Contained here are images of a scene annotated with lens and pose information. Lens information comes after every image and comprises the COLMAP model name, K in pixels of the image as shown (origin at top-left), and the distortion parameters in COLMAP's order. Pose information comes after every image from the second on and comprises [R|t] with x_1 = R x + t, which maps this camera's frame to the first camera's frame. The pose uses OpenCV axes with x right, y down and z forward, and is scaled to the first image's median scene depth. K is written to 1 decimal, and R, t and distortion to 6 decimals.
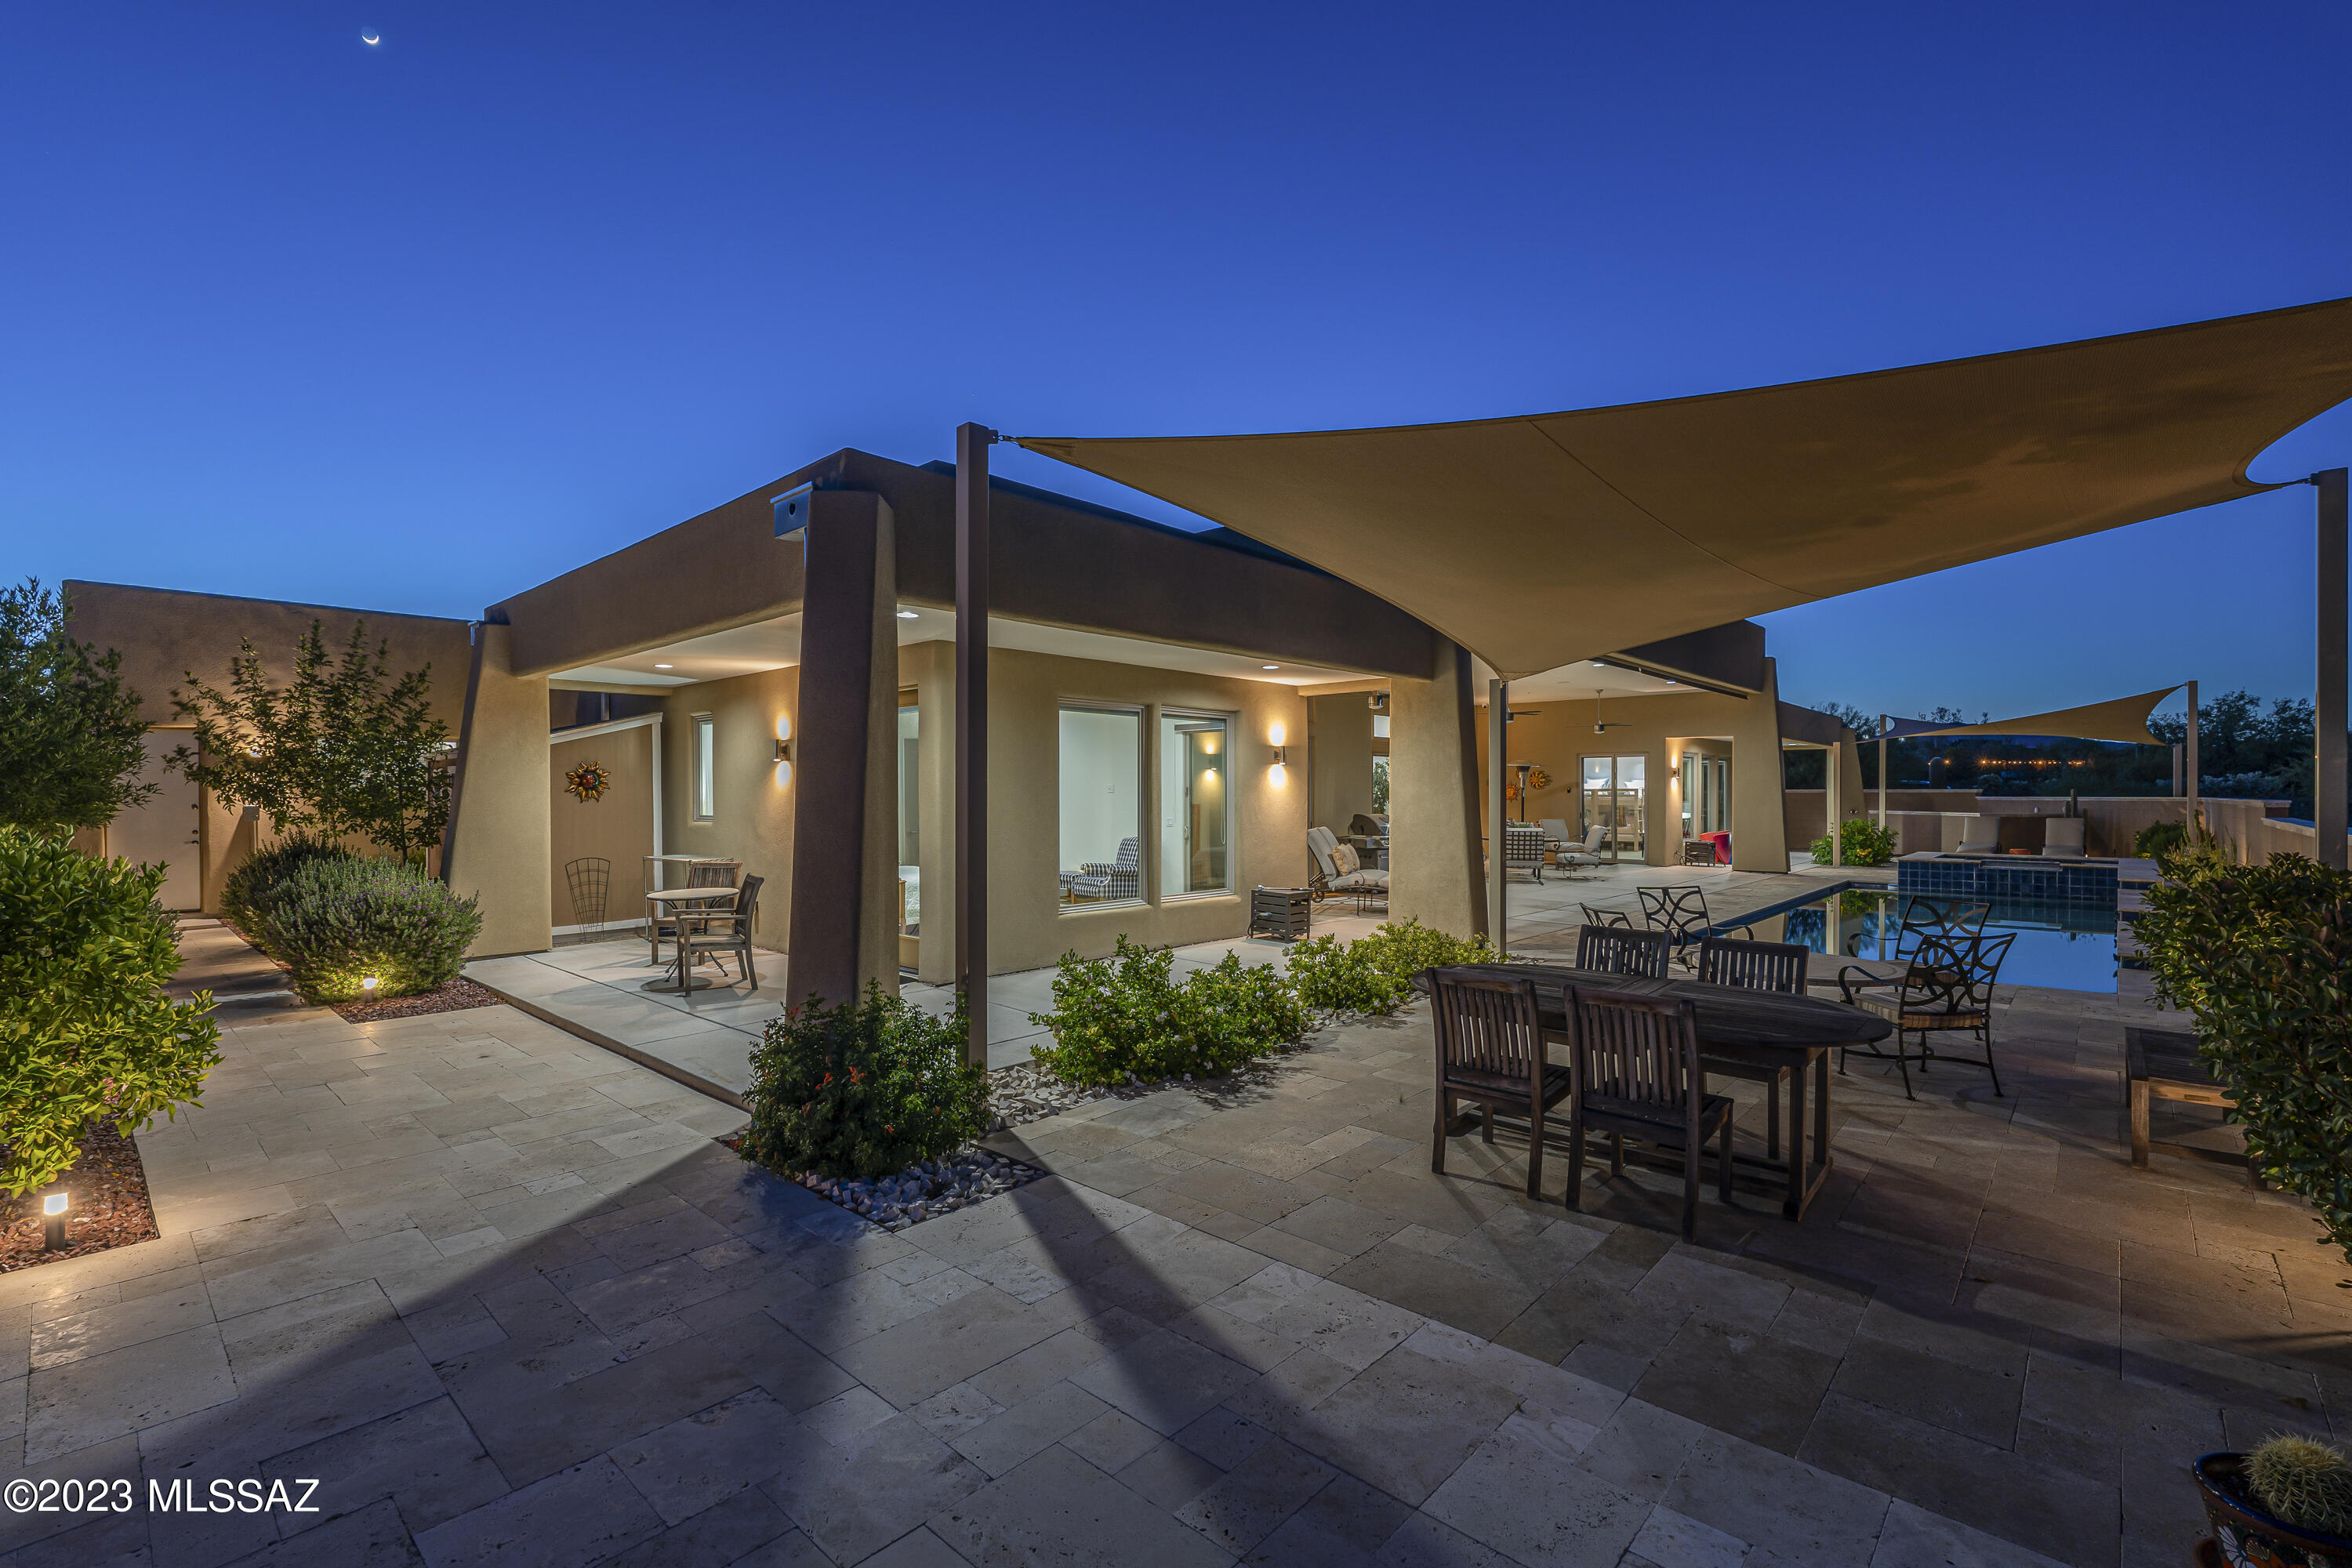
lens RADIAL K [[1041.2, 0, 1176.2], [0, 1041.2, 797.9], [0, 0, 1]] dist [-0.001489, -0.000297]
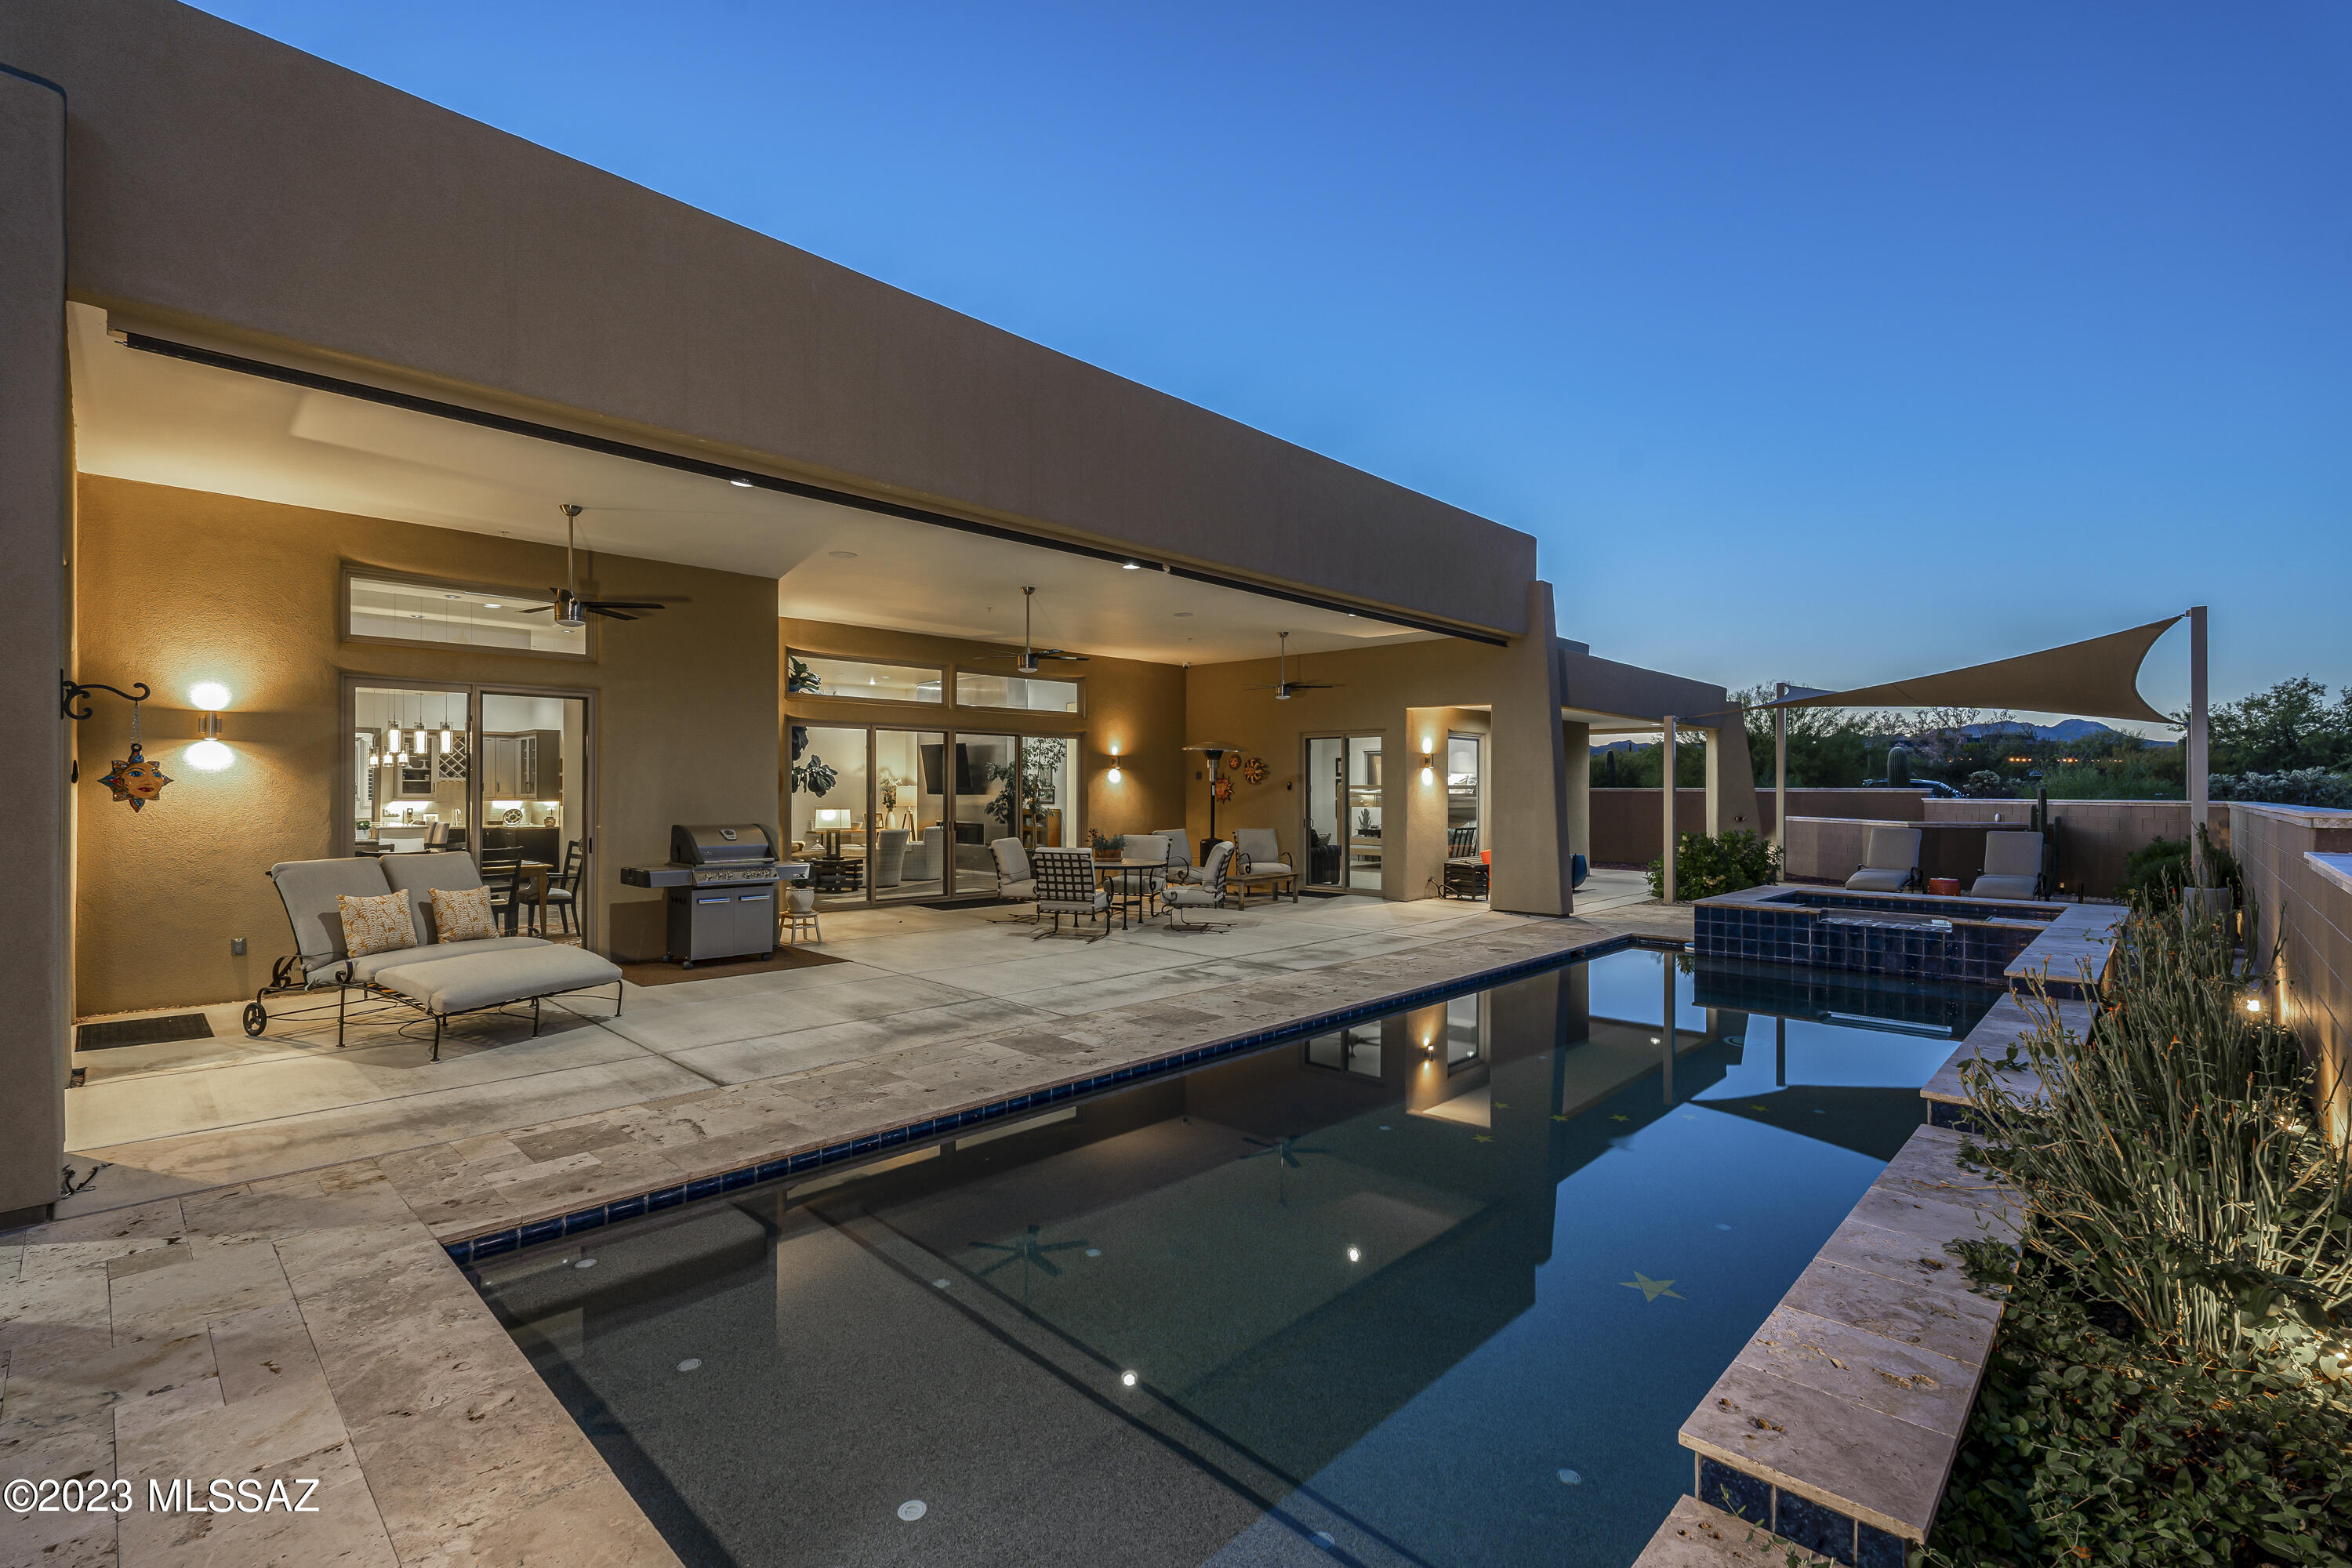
lens RADIAL K [[1052.8, 0, 1166.5], [0, 1052.8, 782.7], [0, 0, 1]] dist [-0.002447, -0.000533]
pose [[0.999534, 0.004631, -0.030160, 0.642869], [-0.004974, 0.999924, -0.011287, -0.003064], [0.030106, 0.011432, 0.999481, 0.604832]]
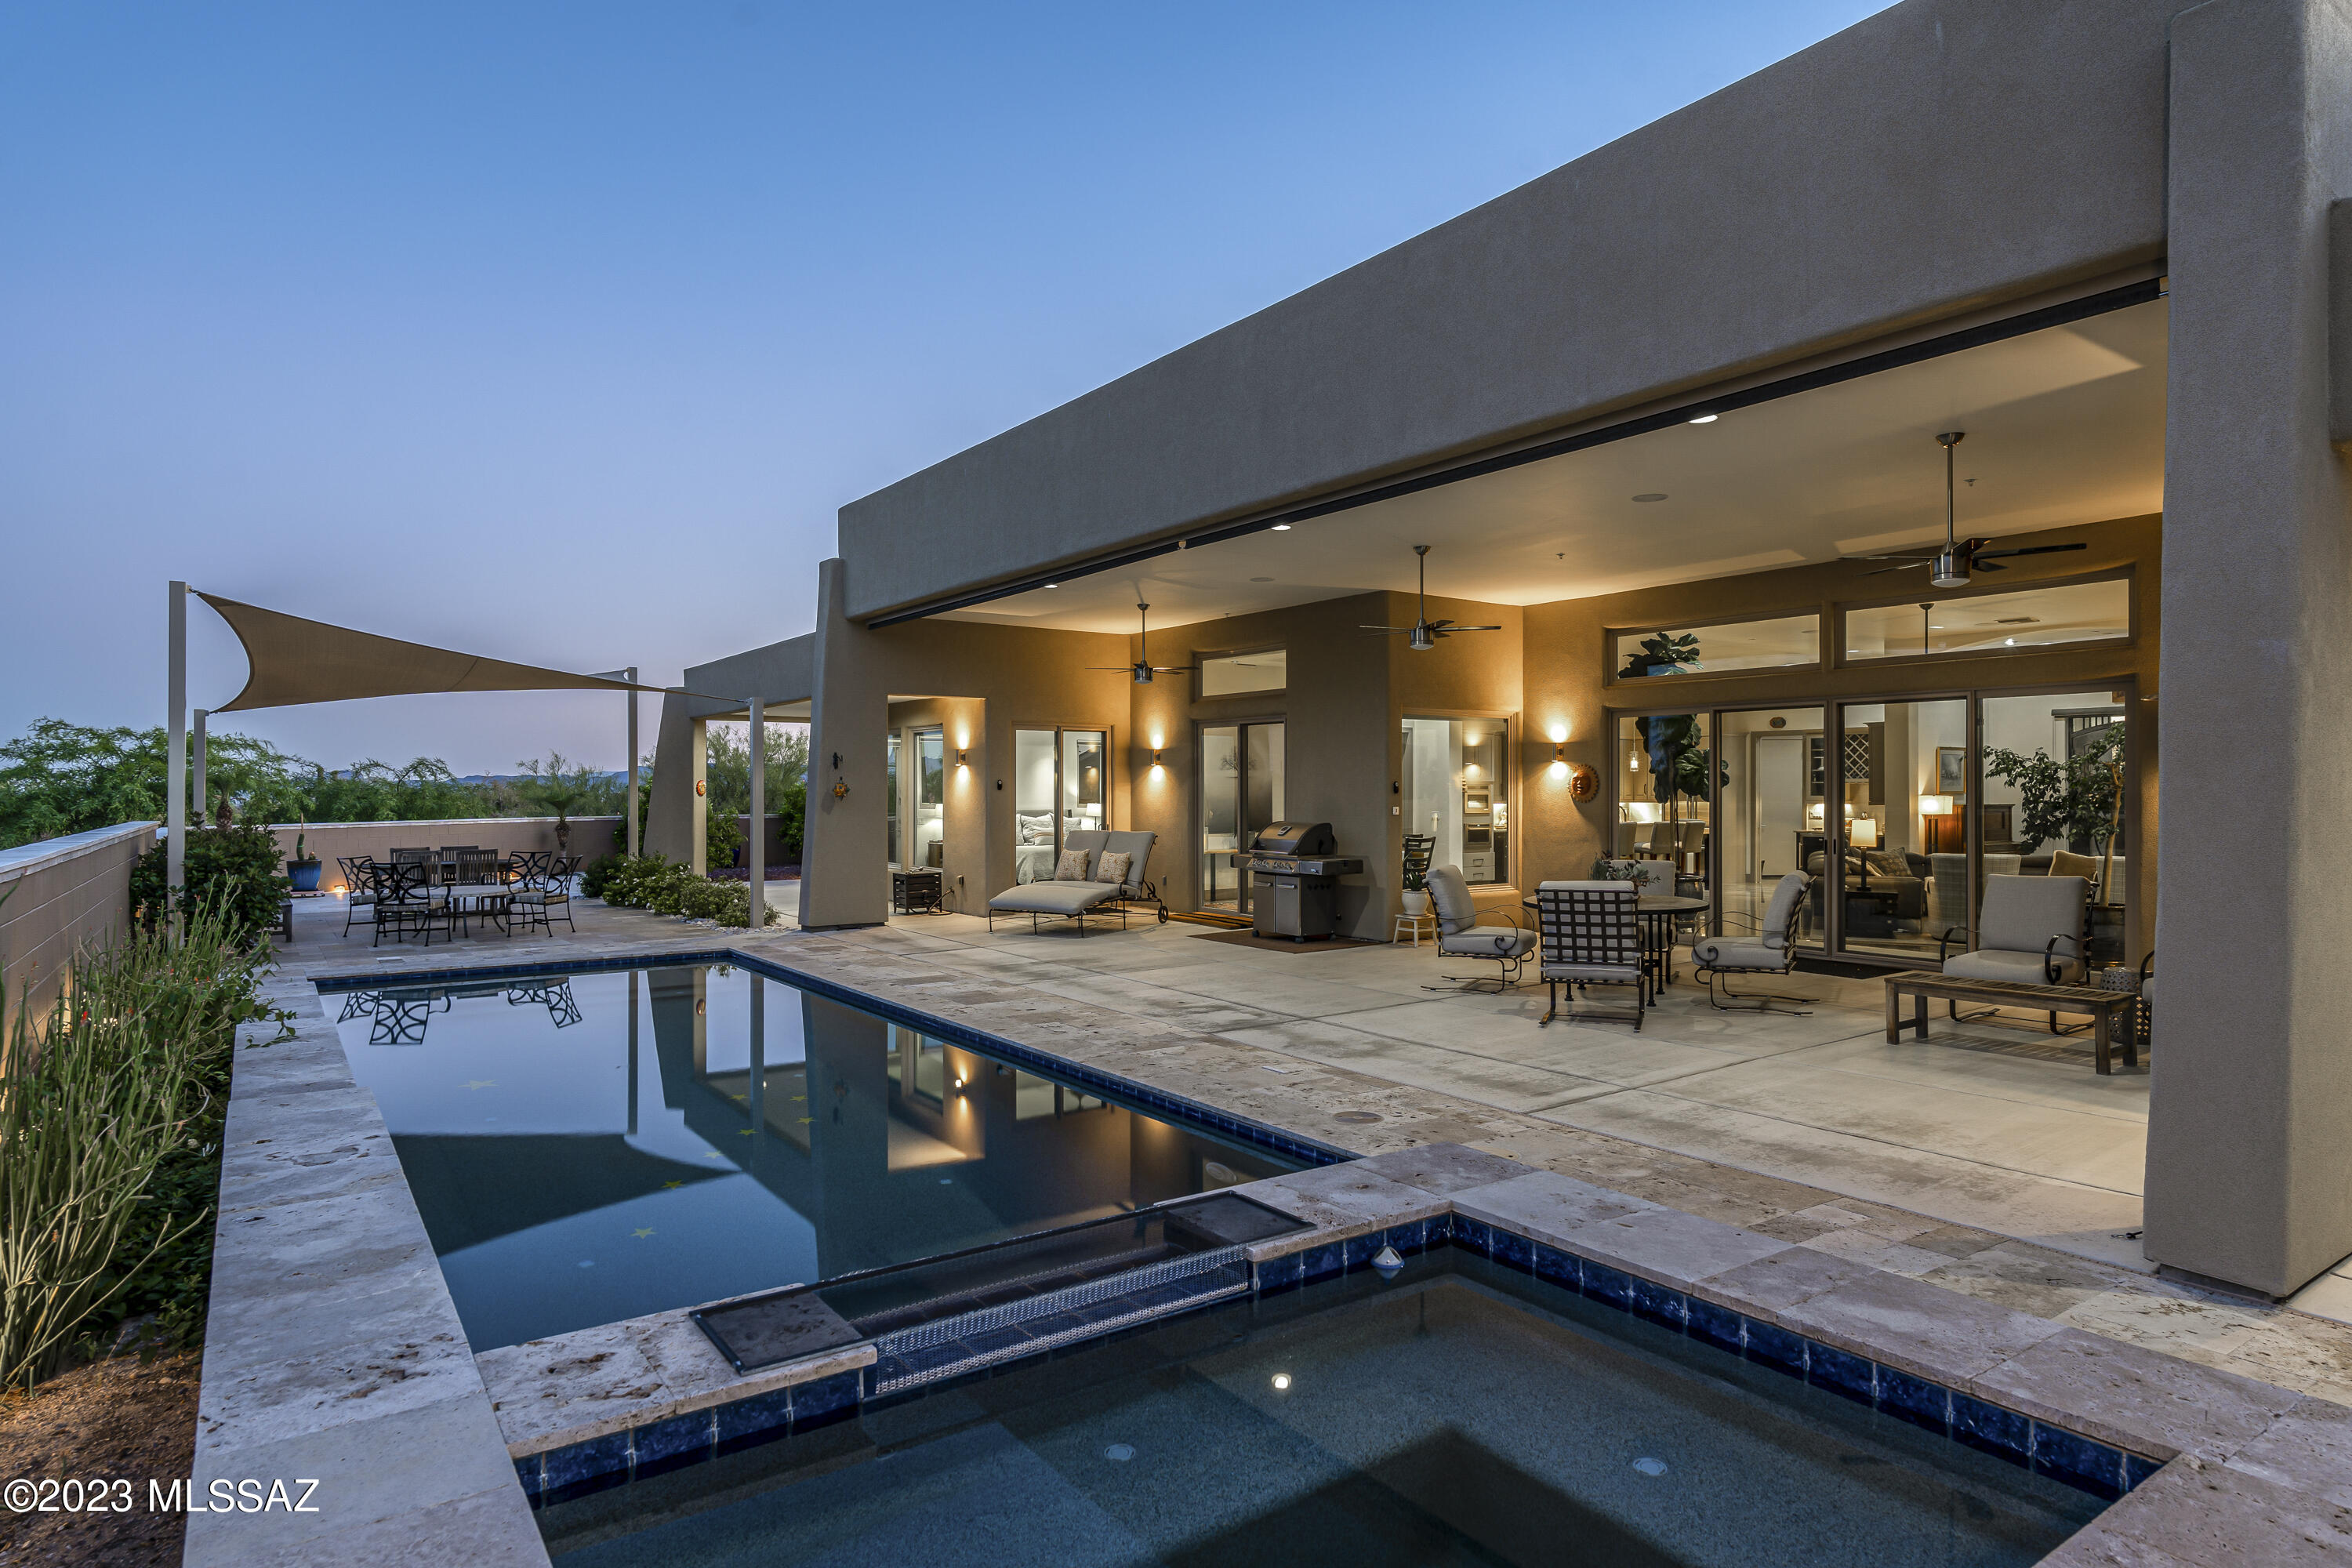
lens RADIAL K [[1322.7, 0, 1176.0], [0, 1322.7, 784.0], [0, 0, 1]] dist [0.002274, 0.000256]
pose [[-0.235057, 0.001691, -0.971980, 1.471388], [-0.002369, 0.999995, 0.002312, -0.015994], [0.971979, 0.002846, -0.235052, 1.594045]]
